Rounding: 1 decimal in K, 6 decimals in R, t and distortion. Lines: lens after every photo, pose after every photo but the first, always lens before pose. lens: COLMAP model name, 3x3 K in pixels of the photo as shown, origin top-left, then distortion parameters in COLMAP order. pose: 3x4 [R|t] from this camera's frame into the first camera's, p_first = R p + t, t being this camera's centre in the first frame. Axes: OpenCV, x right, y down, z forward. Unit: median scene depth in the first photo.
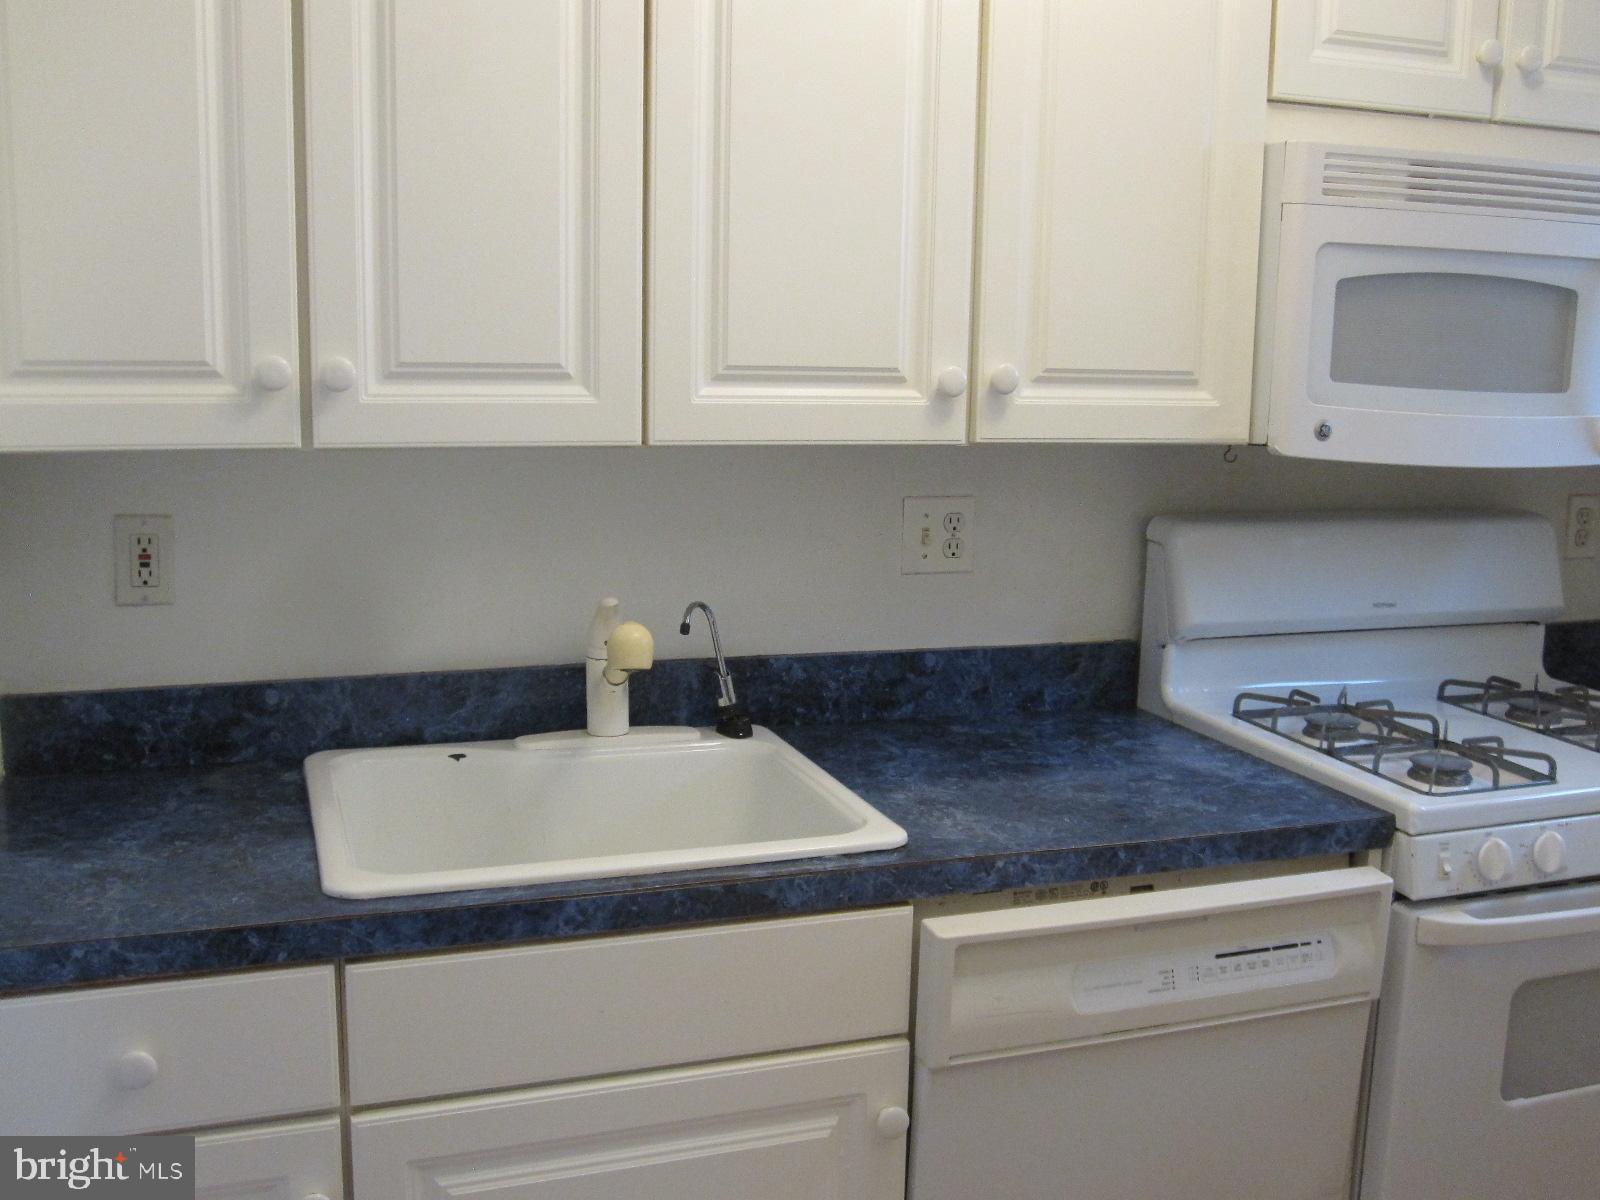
lens RADIAL K [[1567.1, 0, 769.5], [0, 1567.1, 599.3], [0, 0, 1]] dist [-0.075541, 0.012537]
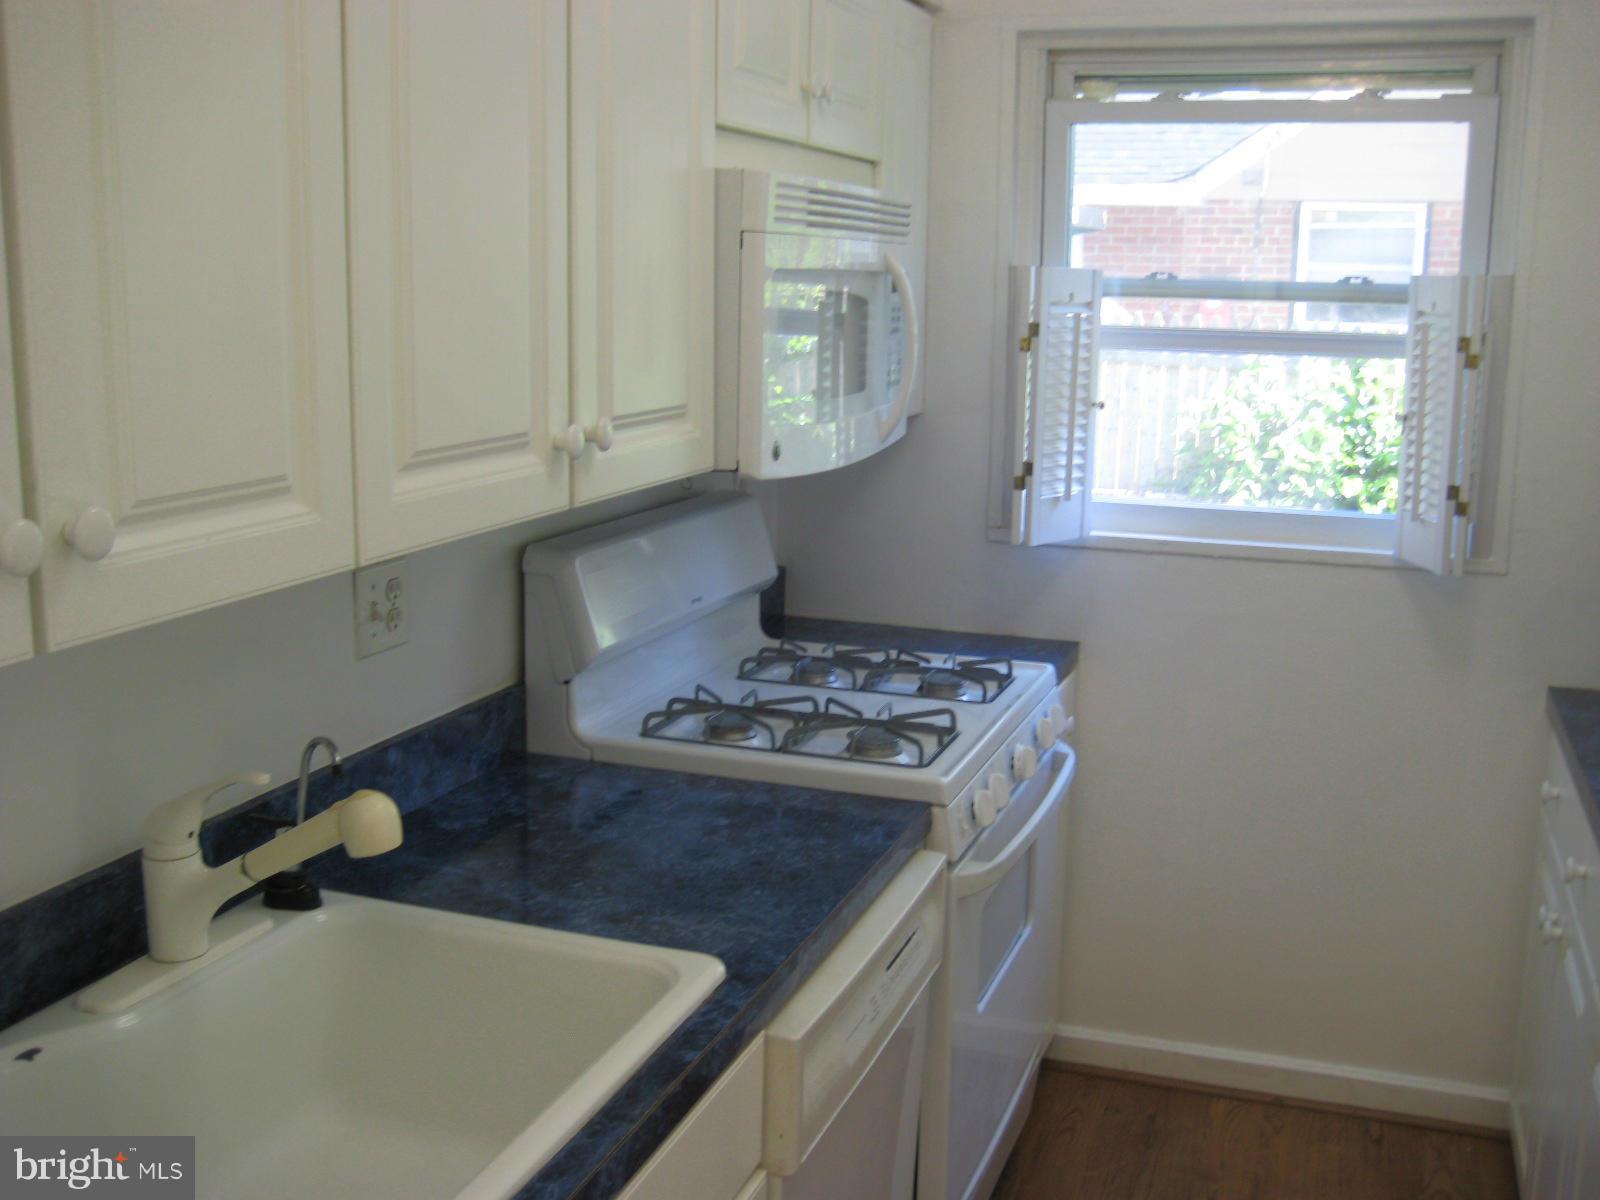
lens RADIAL K [[1664.8, 0, 797.5], [0, 1664.8, 541.0], [0, 0, 1]] dist [-0.107225, 0.001895]
pose [[0.633407, -0.129147, 0.762966, -0.500513], [0.125892, 0.990037, 0.063069, -0.122580], [-0.763510, 0.056103, 0.643355, 0.298515]]
